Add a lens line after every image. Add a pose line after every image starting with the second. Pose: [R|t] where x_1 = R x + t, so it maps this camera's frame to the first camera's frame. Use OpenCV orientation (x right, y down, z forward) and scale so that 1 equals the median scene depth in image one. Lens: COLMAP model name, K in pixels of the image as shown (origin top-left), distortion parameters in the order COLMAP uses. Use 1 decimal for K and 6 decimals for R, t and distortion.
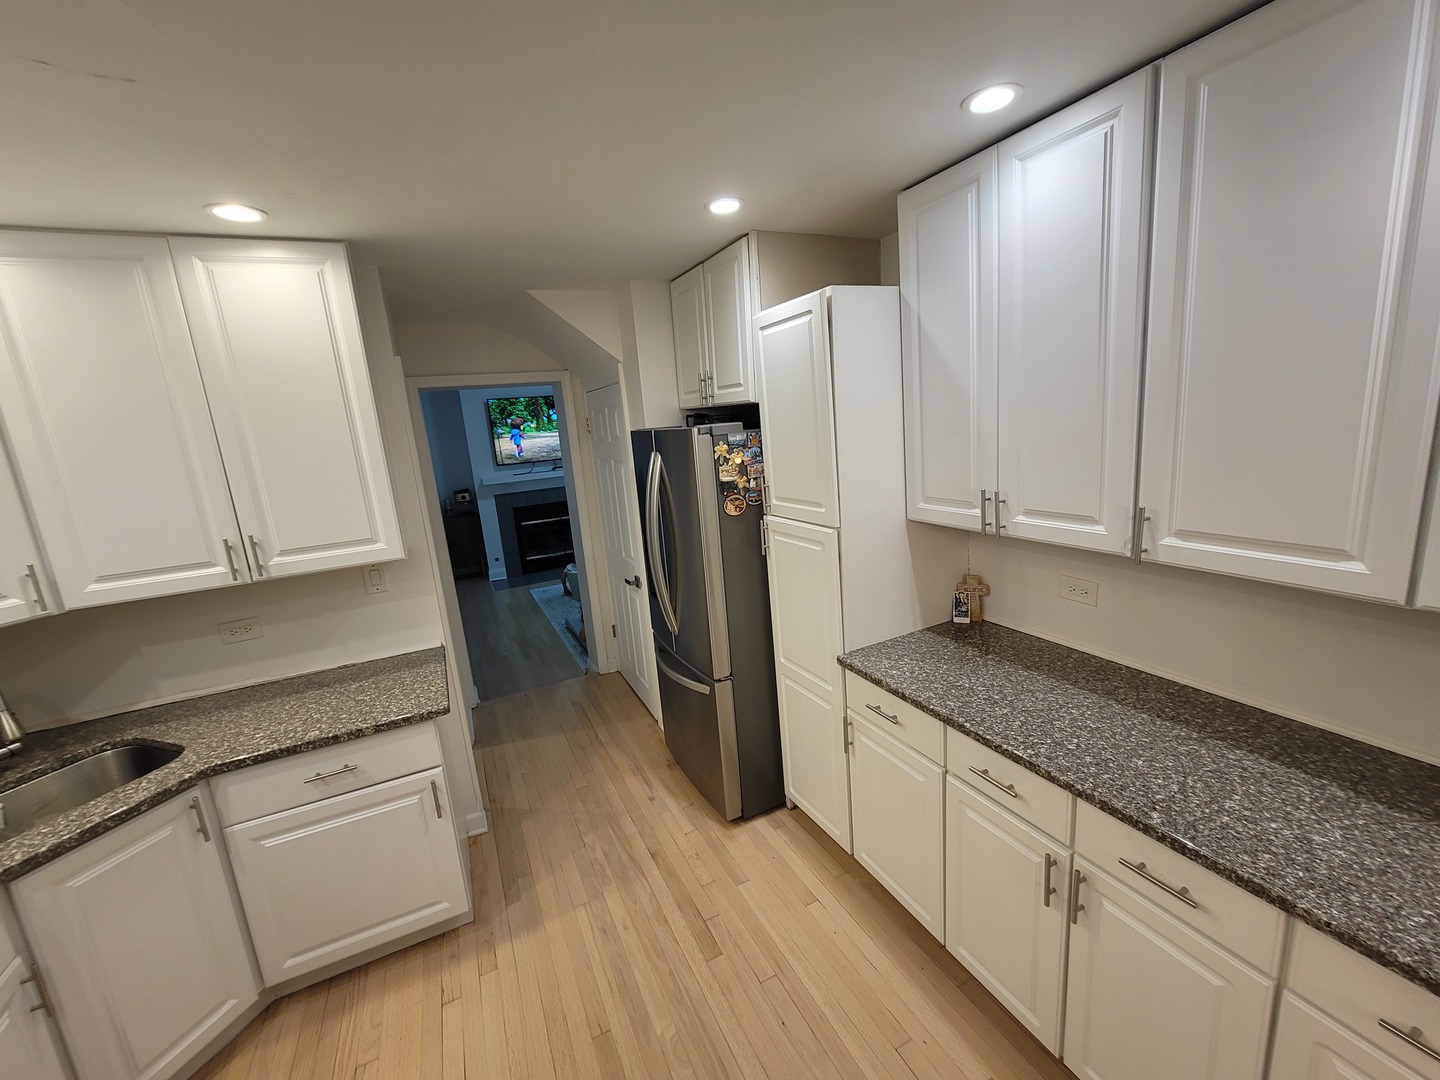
lens RADIAL K [[589.1, 0, 720.0], [0, 589.1, 540.0], [0, 0, 1]] dist [-0.010747, 0.005020]
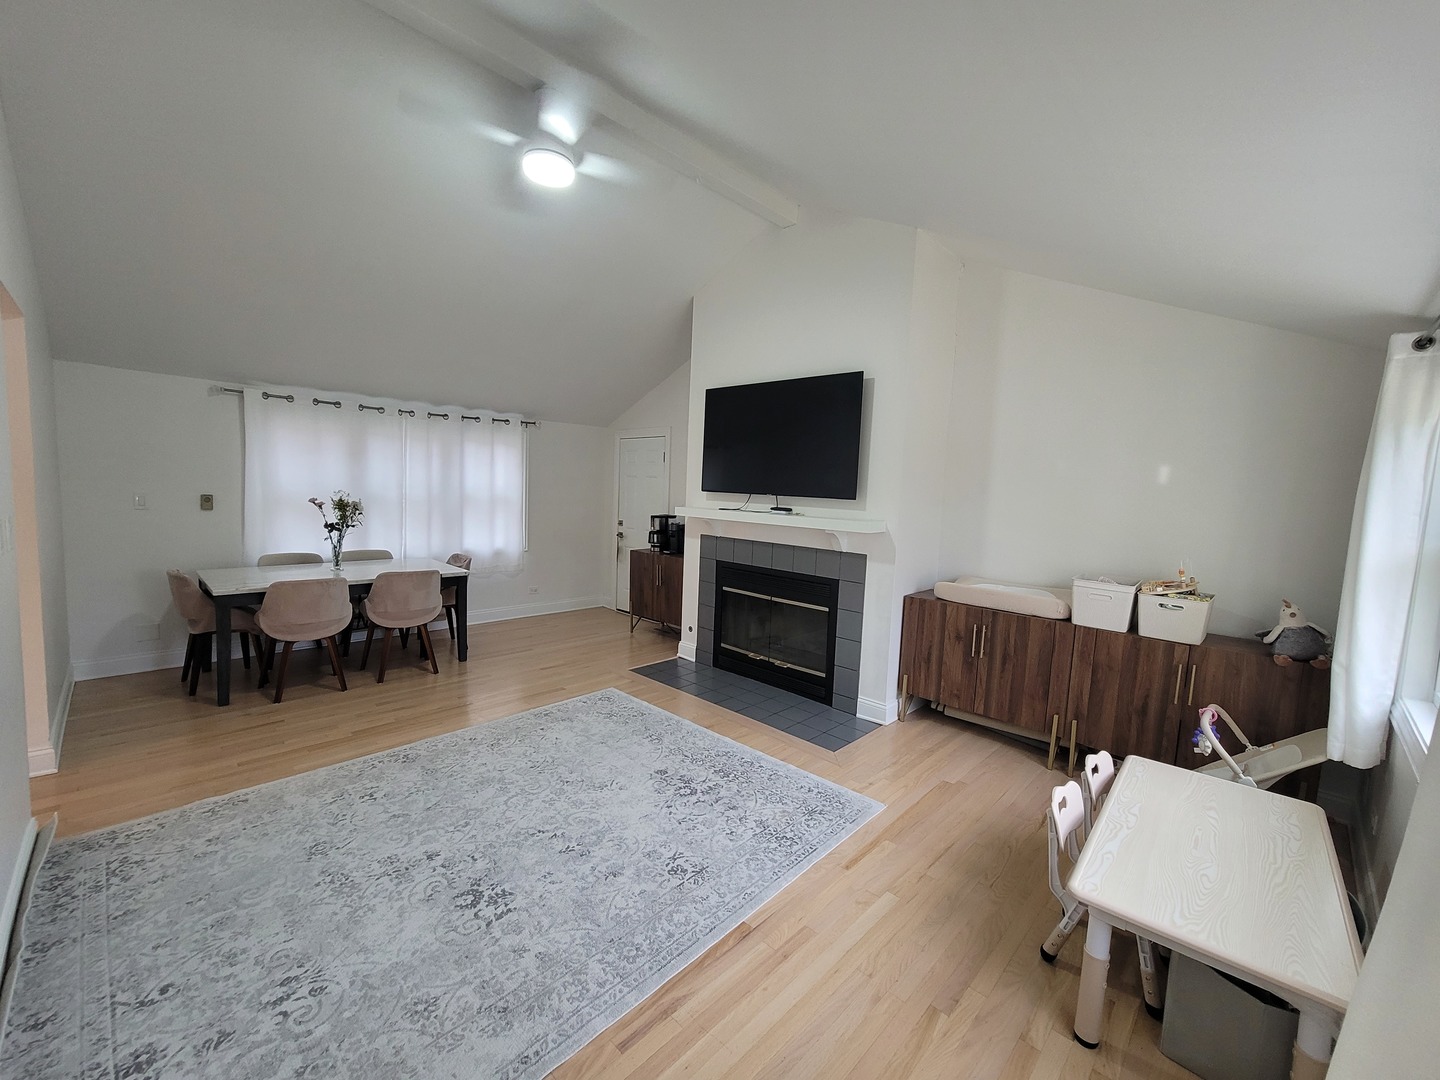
lens RADIAL K [[589.1, 0, 720.0], [0, 589.1, 540.0], [0, 0, 1]] dist [-0.010747, 0.005020]
pose [[0.335648, 0.177660, -0.925082, 0.839571], [-0.262171, 0.960871, 0.089409, -0.477040], [0.904769, 0.212520, 0.369091, 2.736333]]
